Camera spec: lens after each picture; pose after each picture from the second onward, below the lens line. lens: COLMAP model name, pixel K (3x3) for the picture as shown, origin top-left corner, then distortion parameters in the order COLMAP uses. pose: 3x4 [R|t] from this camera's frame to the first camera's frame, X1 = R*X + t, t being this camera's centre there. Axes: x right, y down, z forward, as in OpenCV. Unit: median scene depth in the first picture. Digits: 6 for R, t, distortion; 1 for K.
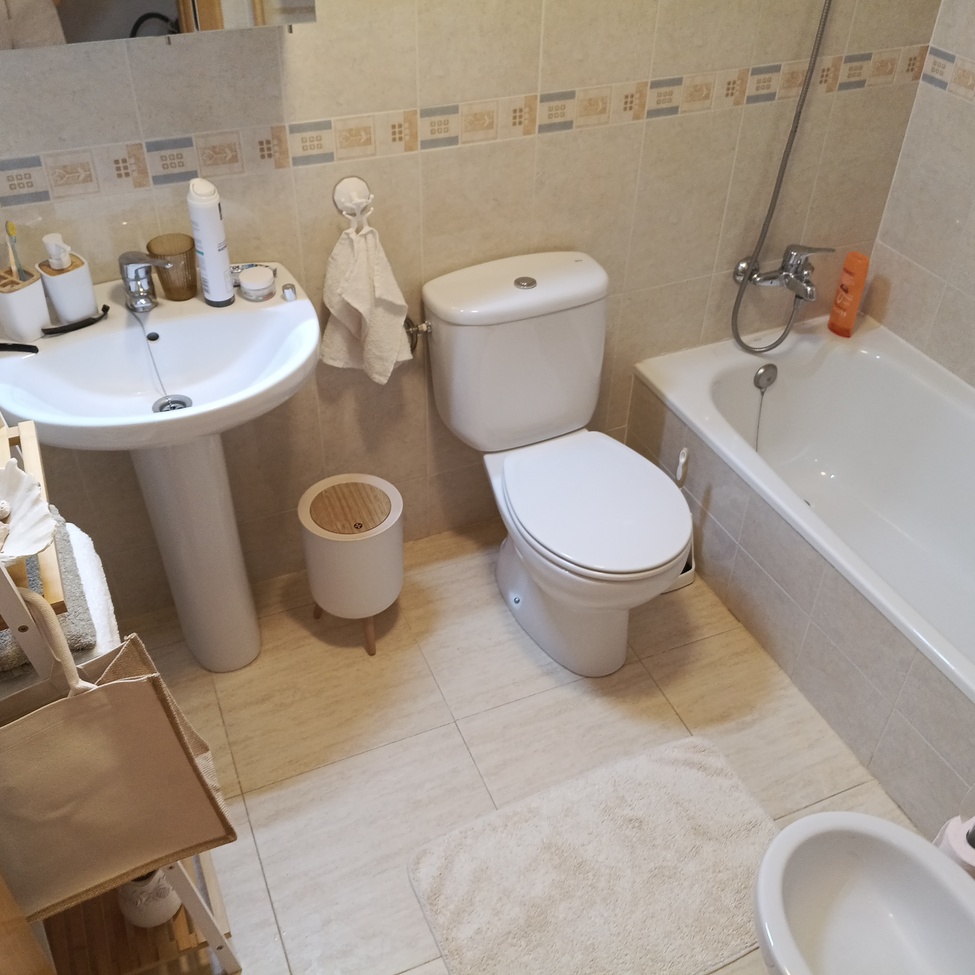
lens RADIAL K [[970.6, 0, 490.1], [0, 970.6, 491.2], [0, 0, 1]] dist [0.122886, -0.269520]
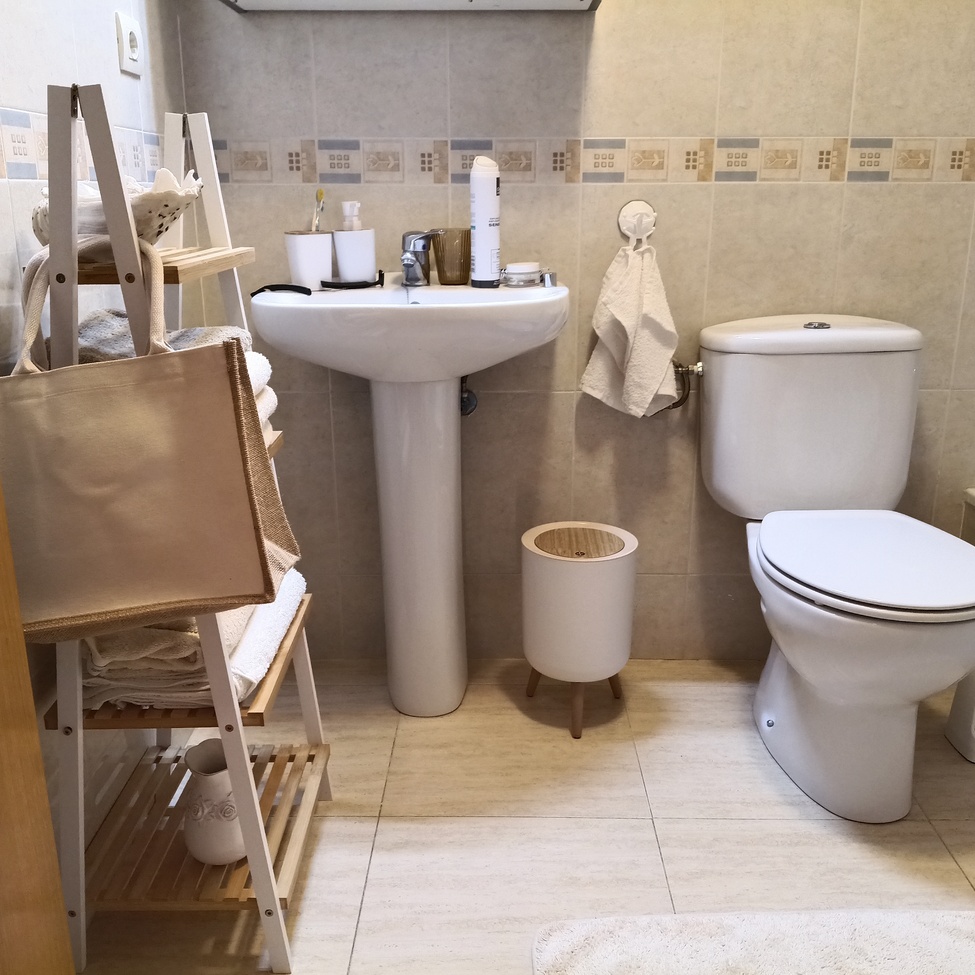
lens RADIAL K [[970.6, 0, 490.1], [0, 970.6, 491.2], [0, 0, 1]] dist [0.122886, -0.269520]
pose [[0.914420, 0.094871, -0.393492, 0.137669], [-0.238987, 0.911150, -0.335695, 0.313007], [0.326683, 0.401006, 0.855846, 0.201306]]
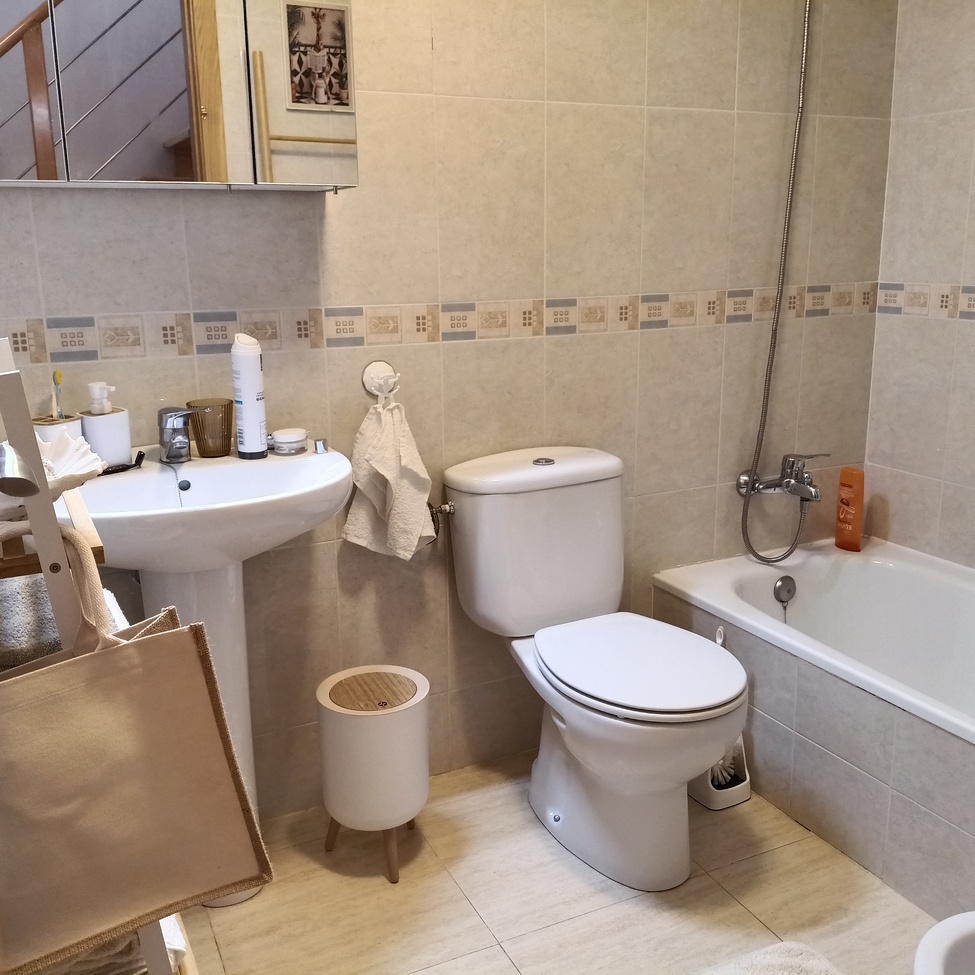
lens RADIAL K [[970.6, 0, 490.1], [0, 970.6, 491.2], [0, 0, 1]] dist [0.122886, -0.269520]
pose [[0.998525, -0.043172, 0.032911, -0.058550], [0.053068, 0.903982, -0.424265, 0.260614], [-0.011435, 0.425386, 0.904940, 0.085687]]
